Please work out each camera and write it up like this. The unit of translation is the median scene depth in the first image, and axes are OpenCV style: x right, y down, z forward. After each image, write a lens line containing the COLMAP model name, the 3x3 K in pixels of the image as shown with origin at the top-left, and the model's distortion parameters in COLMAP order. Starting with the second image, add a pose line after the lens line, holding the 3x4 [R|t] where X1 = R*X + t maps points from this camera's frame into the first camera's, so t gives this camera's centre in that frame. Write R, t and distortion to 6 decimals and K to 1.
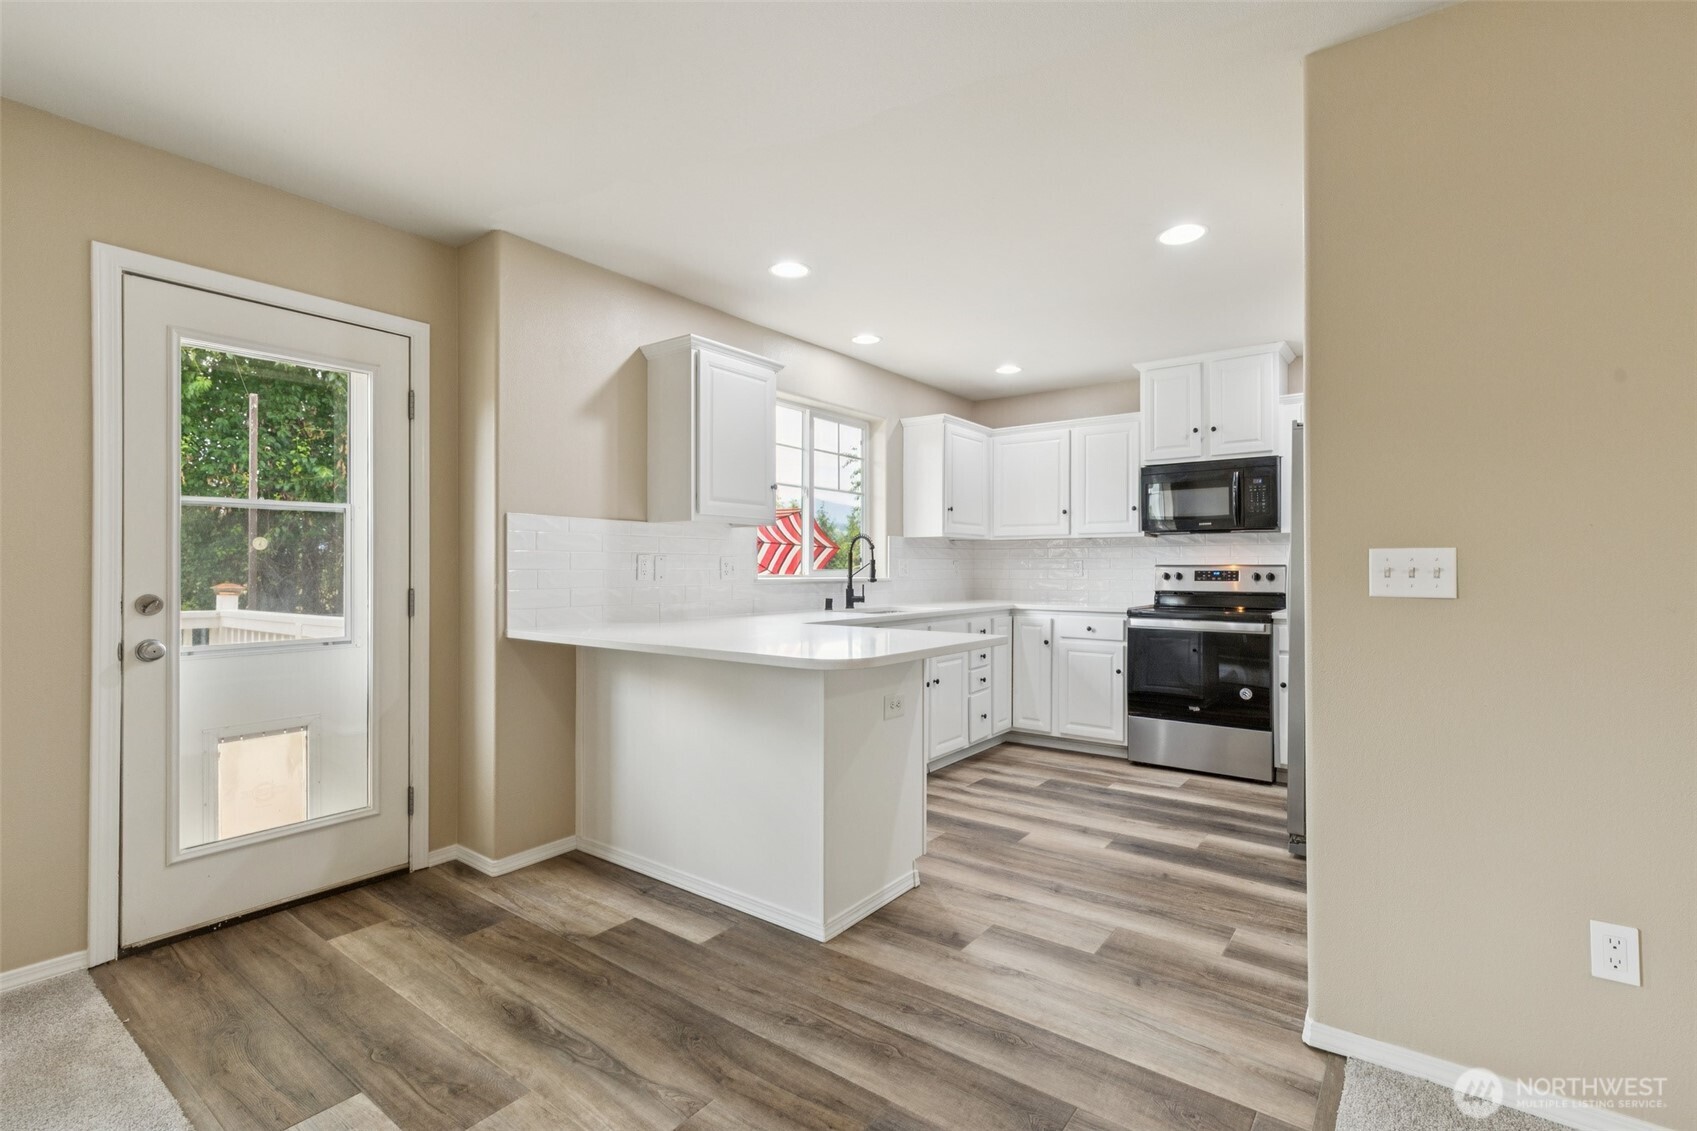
lens RADIAL K [[780.5, 0, 846.6], [0, 780.5, 560.3], [0, 0, 1]] dist [0.013636, -0.000698]
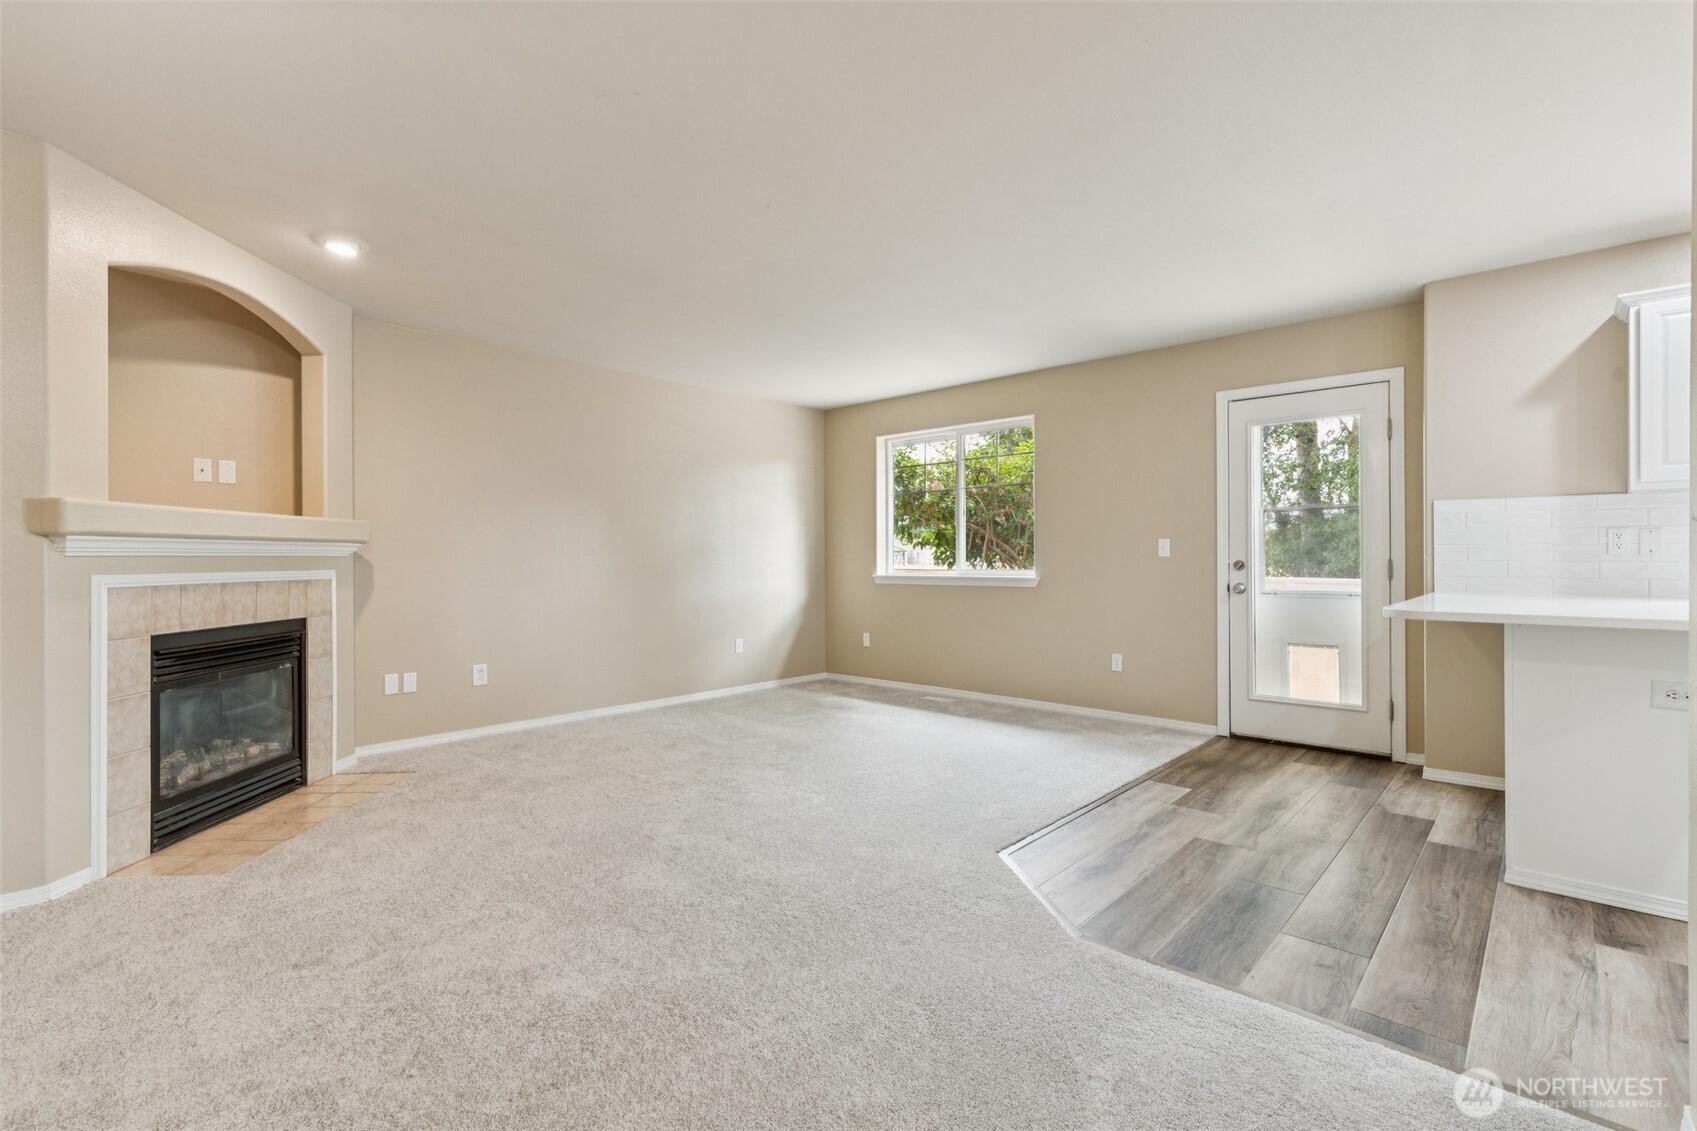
lens RADIAL K [[780.5, 0, 849.0], [0, 780.5, 562.9], [0, 0, 1]] dist [0.013636, -0.000698]
pose [[-0.096425, 0.003577, -0.995334, 0.855444], [0.008985, 0.999956, 0.002723, 0.026382], [0.995300, -0.008680, -0.096453, 0.155065]]
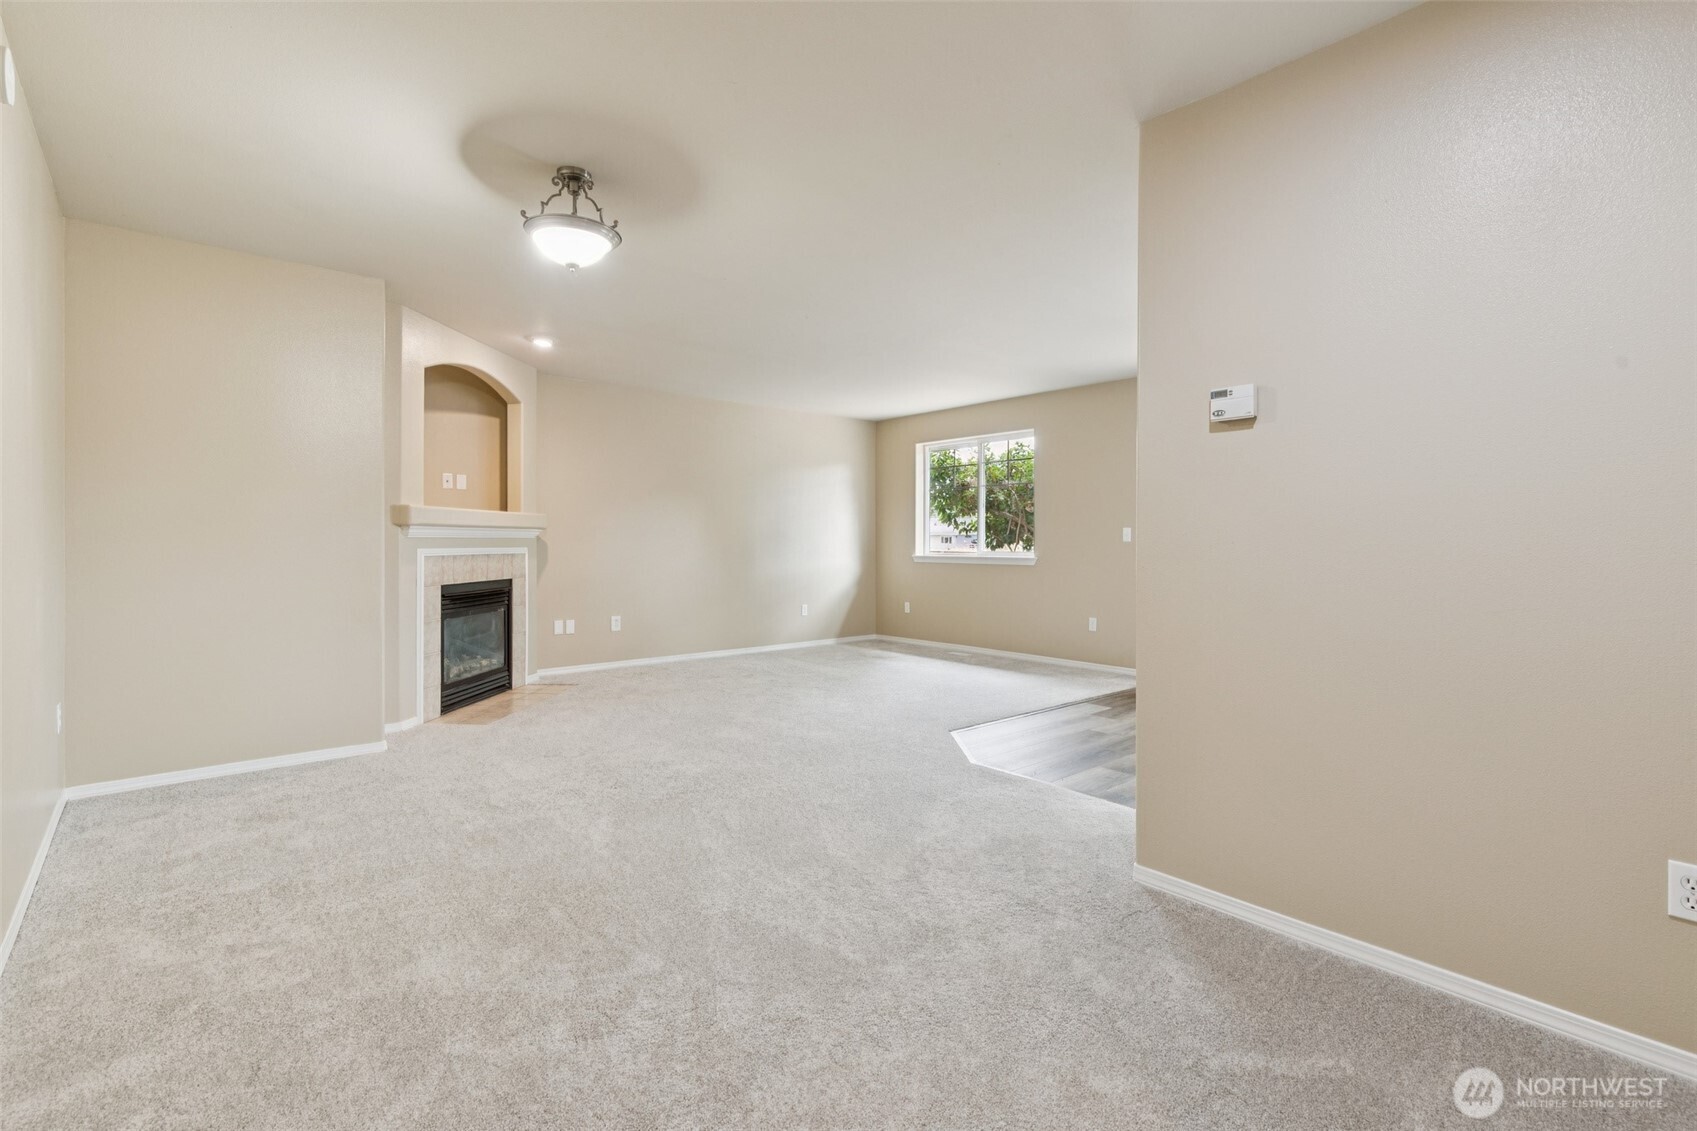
lens RADIAL K [[780.5, 0, 850.4], [0, 780.5, 556.1], [0, 0, 1]] dist [0.013636, -0.000698]
pose [[-0.207087, 0.014458, -0.978216, 1.336575], [0.003167, 0.999895, 0.014108, 0.030438], [0.978317, -0.000177, -0.207111, 0.348467]]
